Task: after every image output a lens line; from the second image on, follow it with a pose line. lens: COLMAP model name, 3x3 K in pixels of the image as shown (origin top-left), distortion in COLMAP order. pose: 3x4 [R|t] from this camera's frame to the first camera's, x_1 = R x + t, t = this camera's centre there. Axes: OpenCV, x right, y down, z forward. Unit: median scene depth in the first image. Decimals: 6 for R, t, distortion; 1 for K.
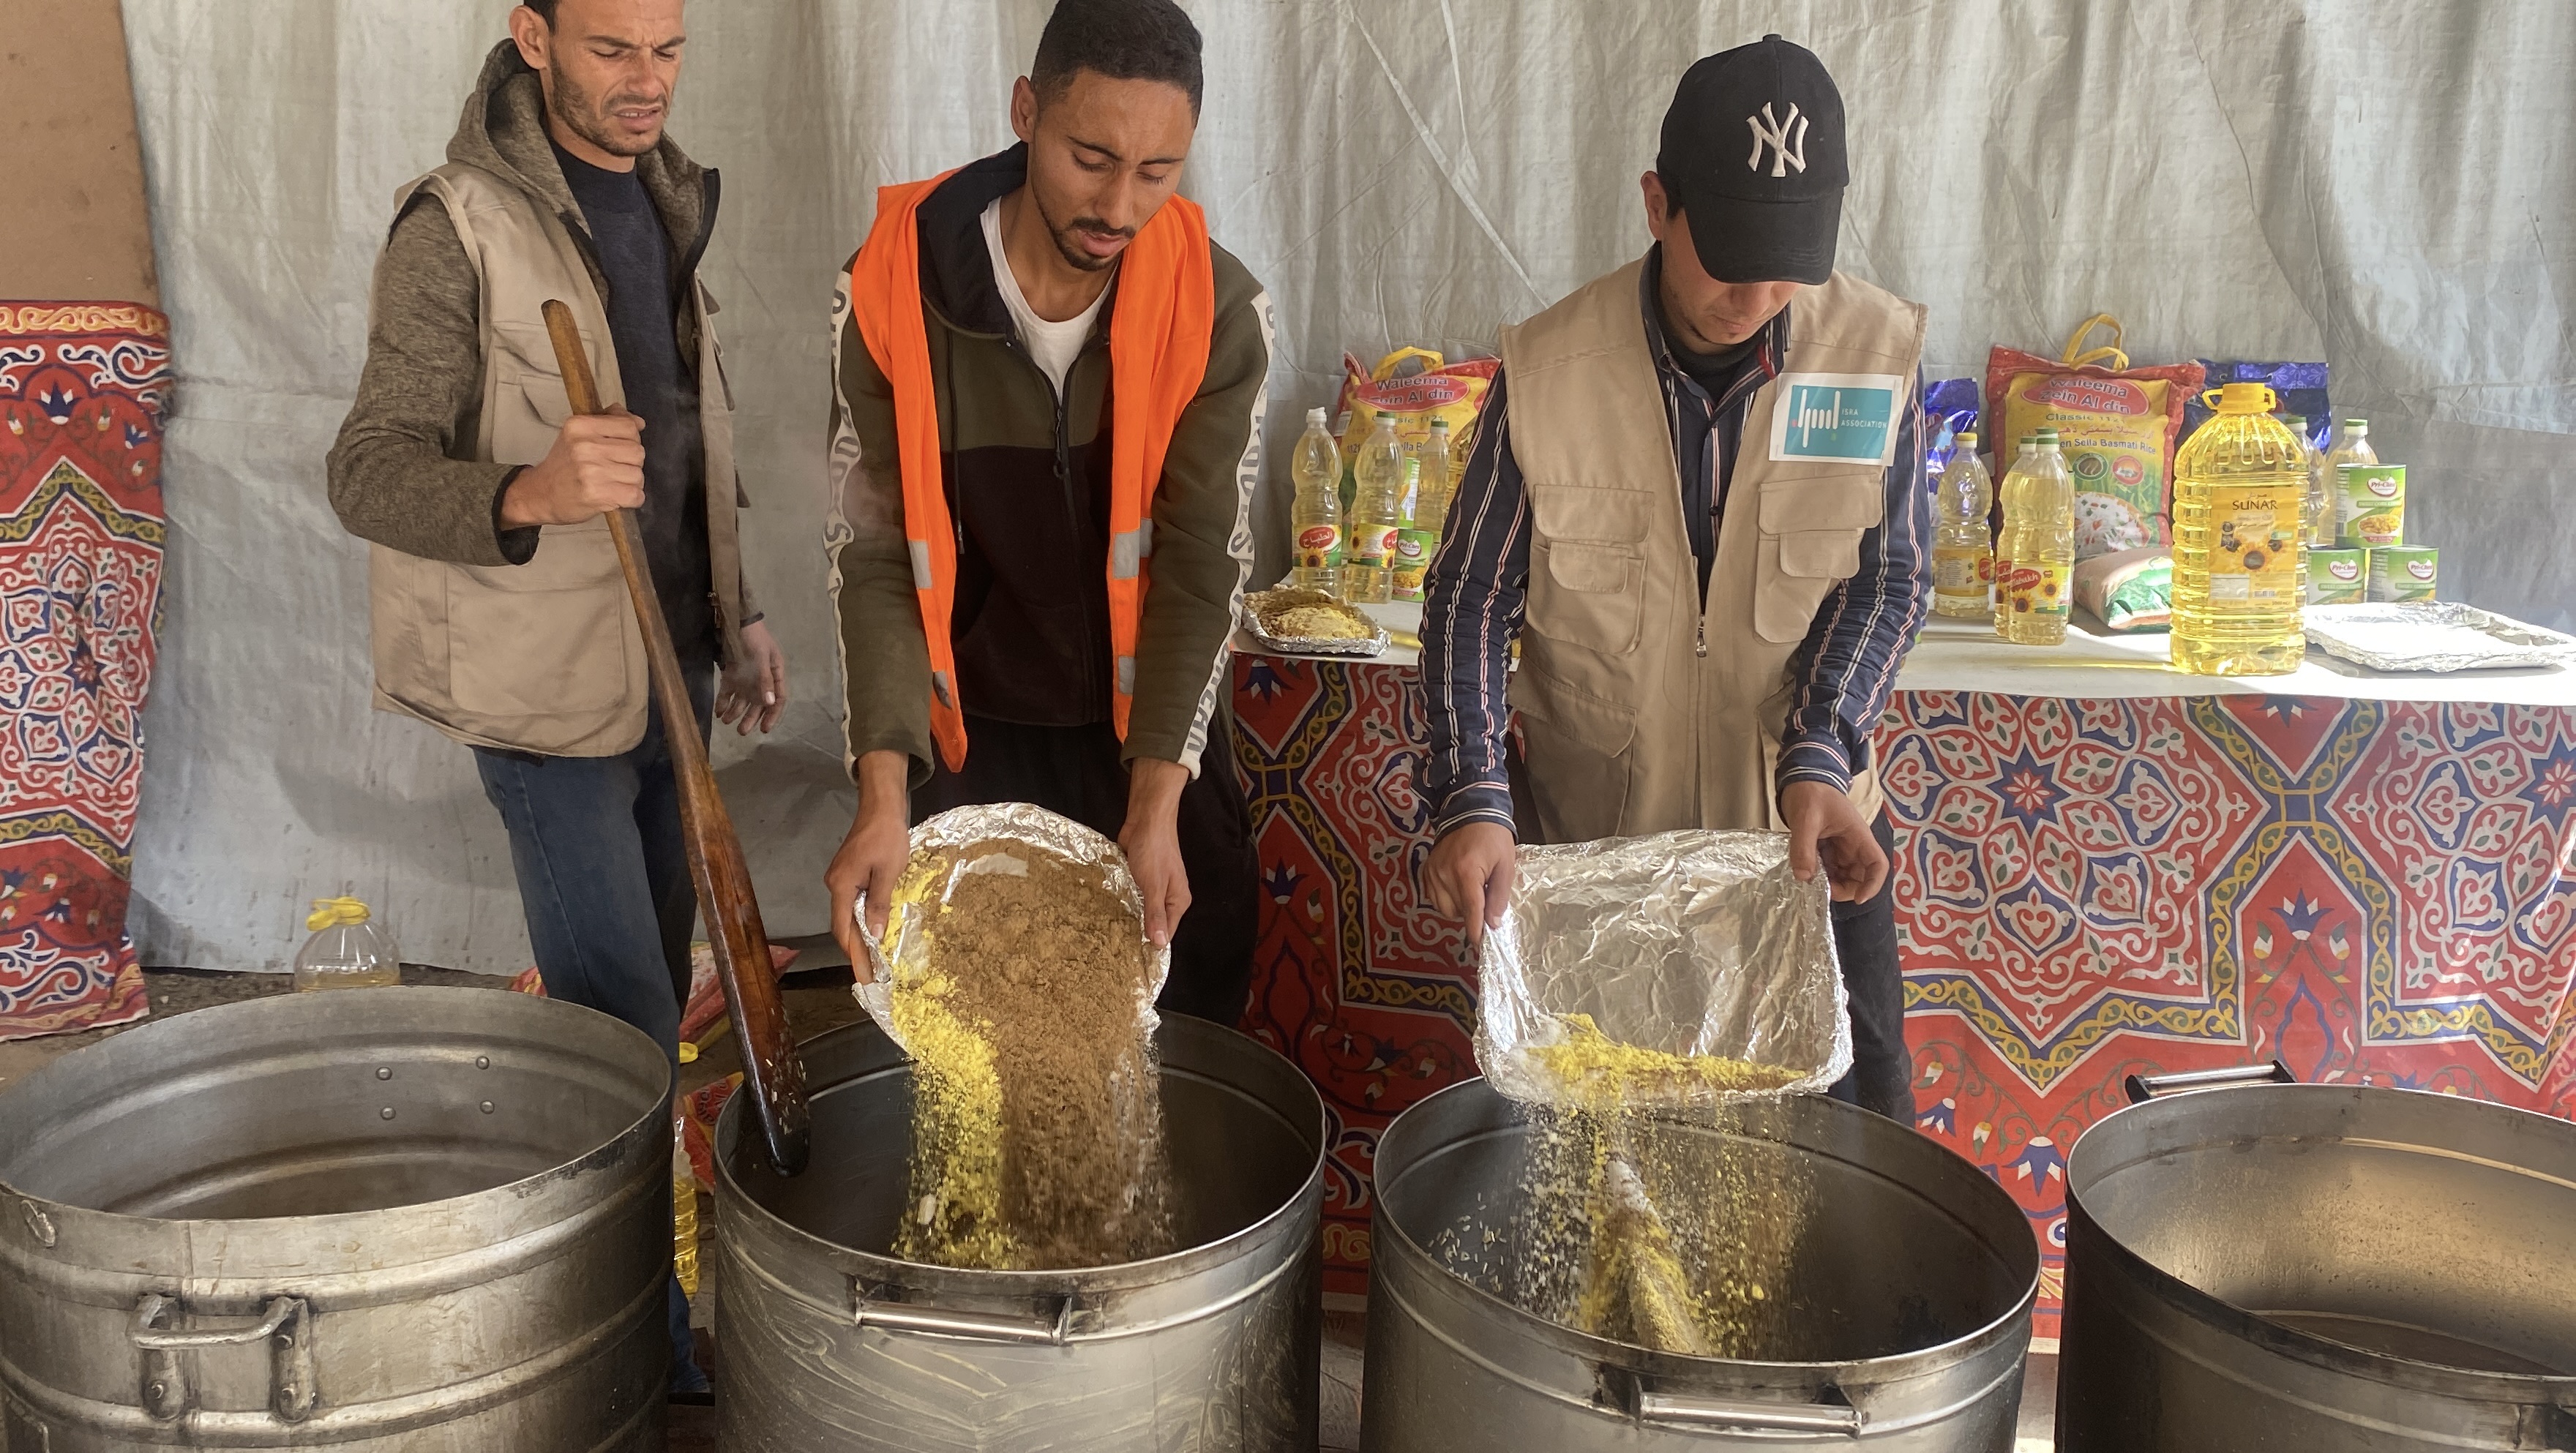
lens RADIAL K [[2309.3, 0, 1275.6], [0, 2309.3, 698.5], [0, 0, 1]] dist [0.067865, -0.148389]
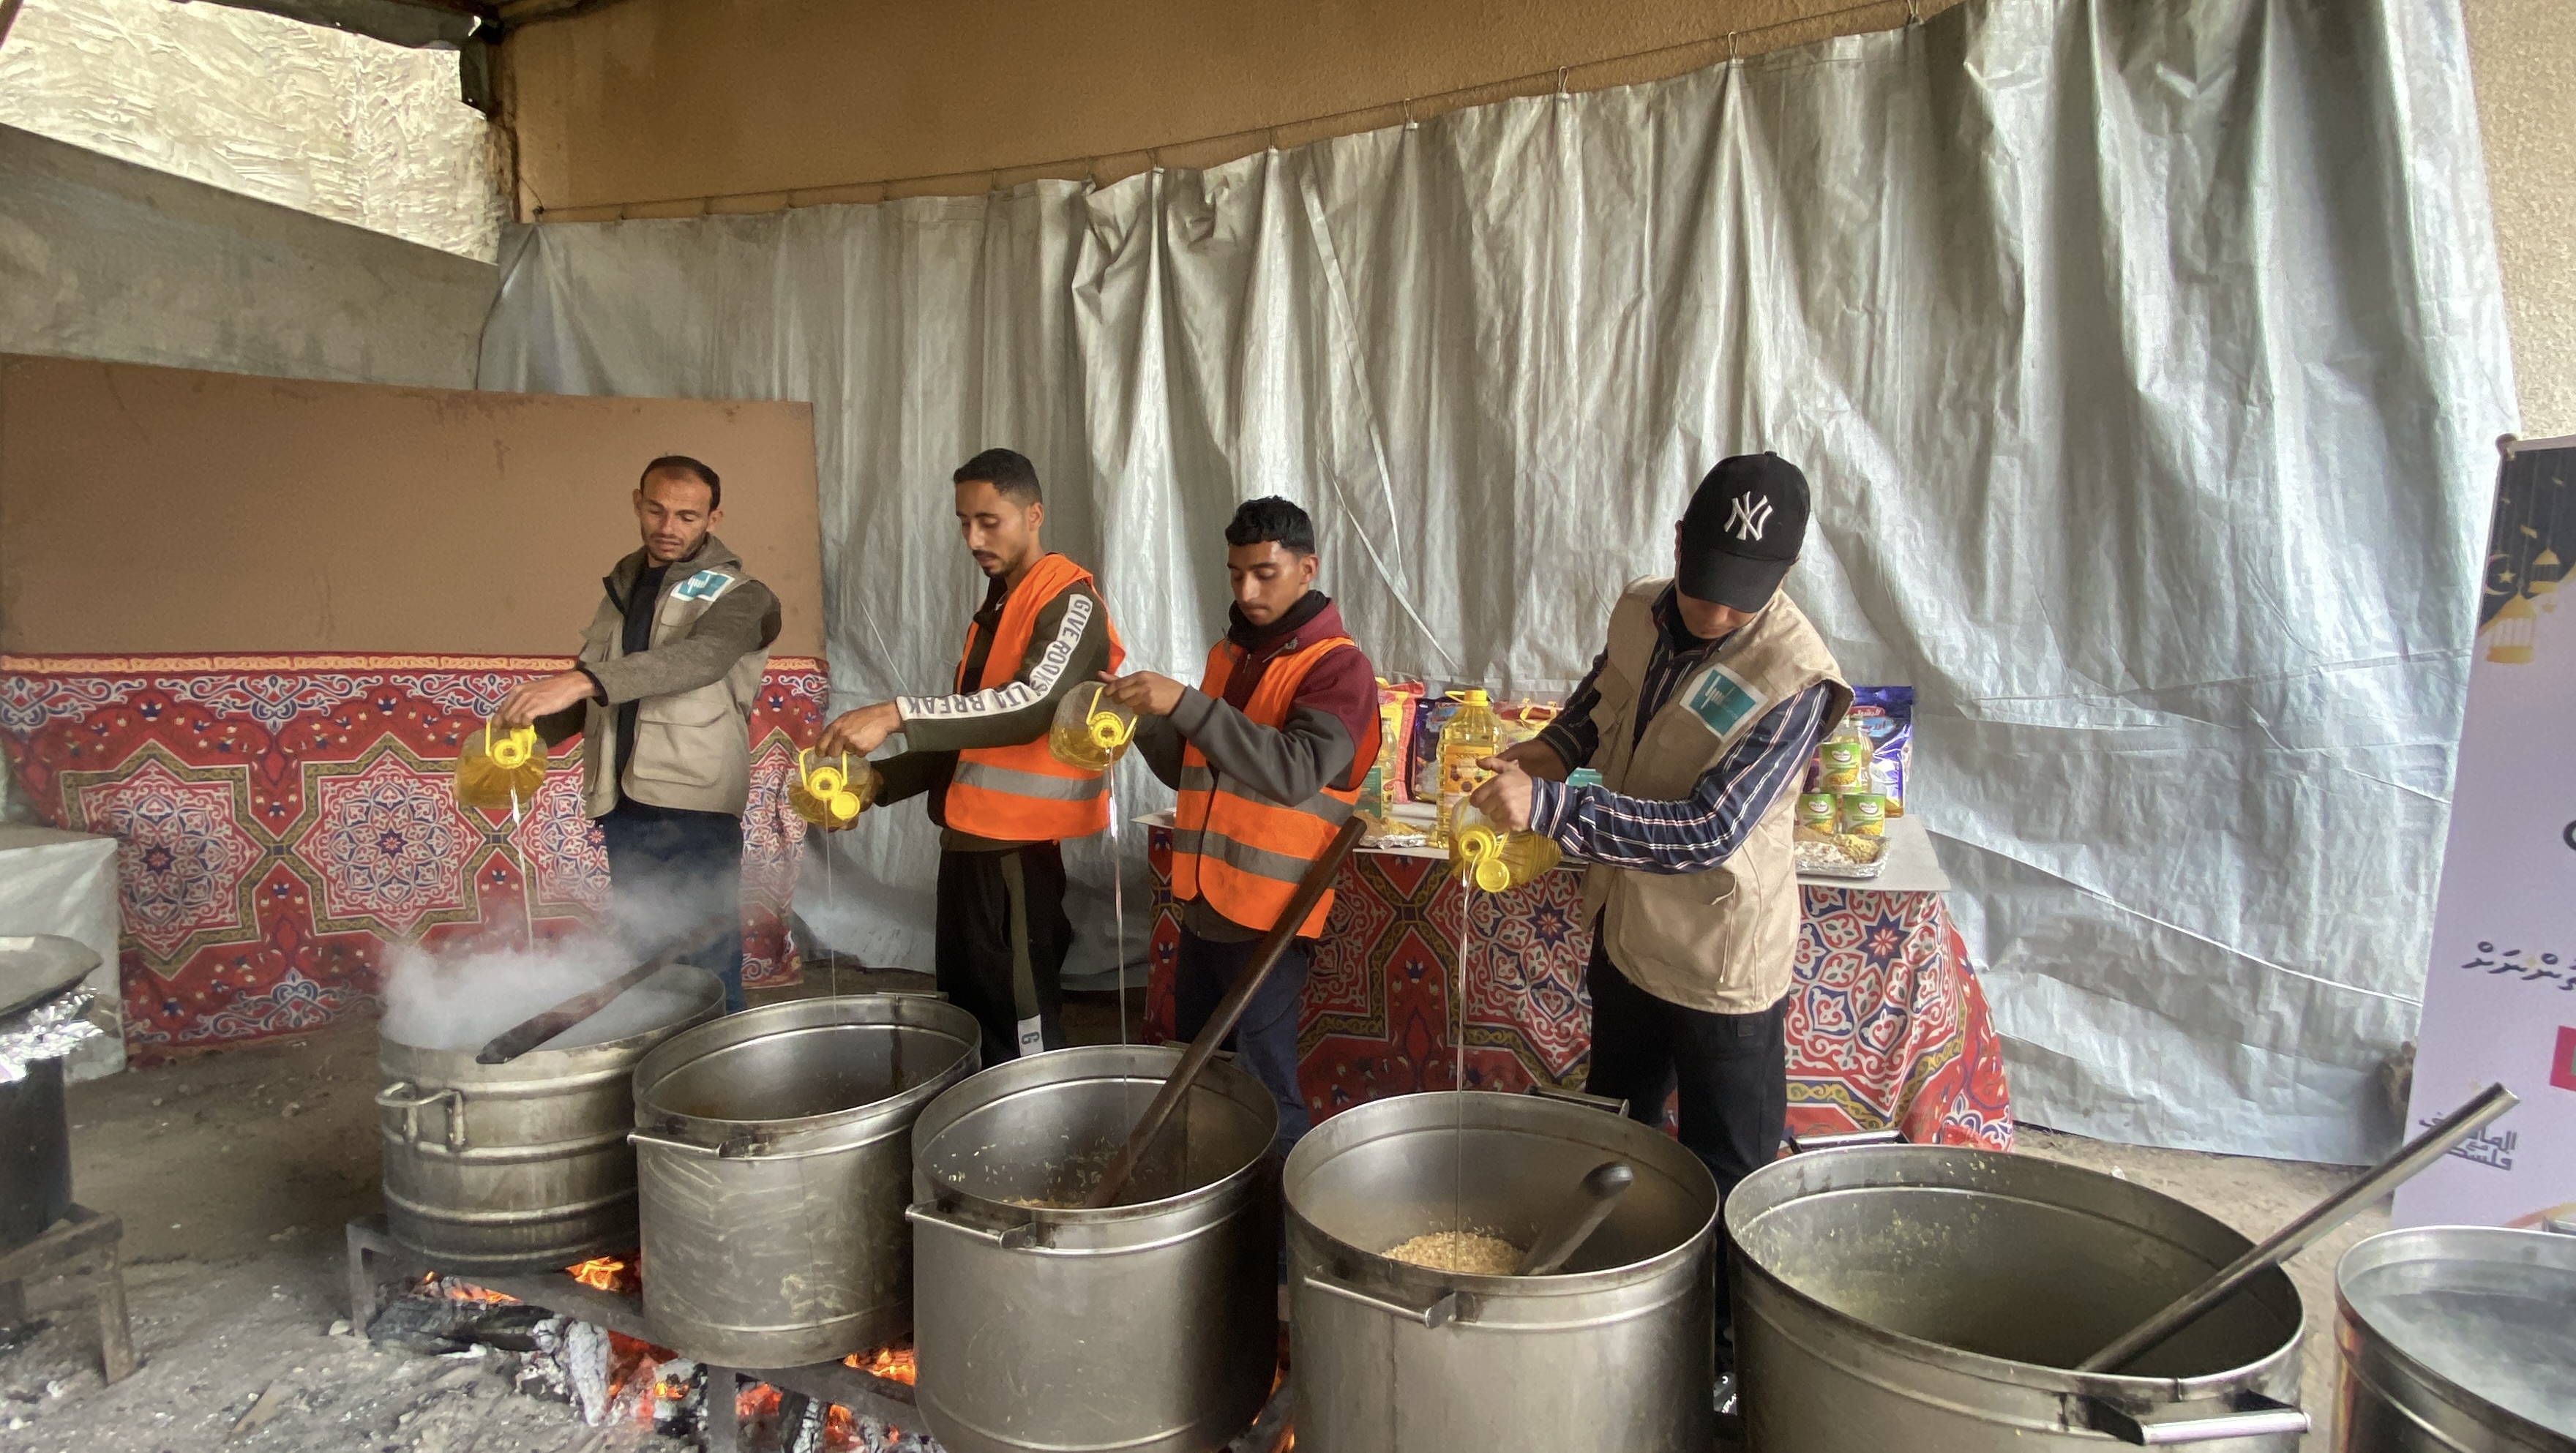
lens RADIAL K [[1190.4, 0, 1278.7], [0, 1190.4, 738.2], [0, 0, 1]] dist [0.034324, -0.028246]
pose [[0.946719, 0.015836, -0.321672, 0.417971], [-0.053352, 0.992702, -0.108152, 0.009230], [0.317611, 0.119552, 0.940654, 0.104242]]
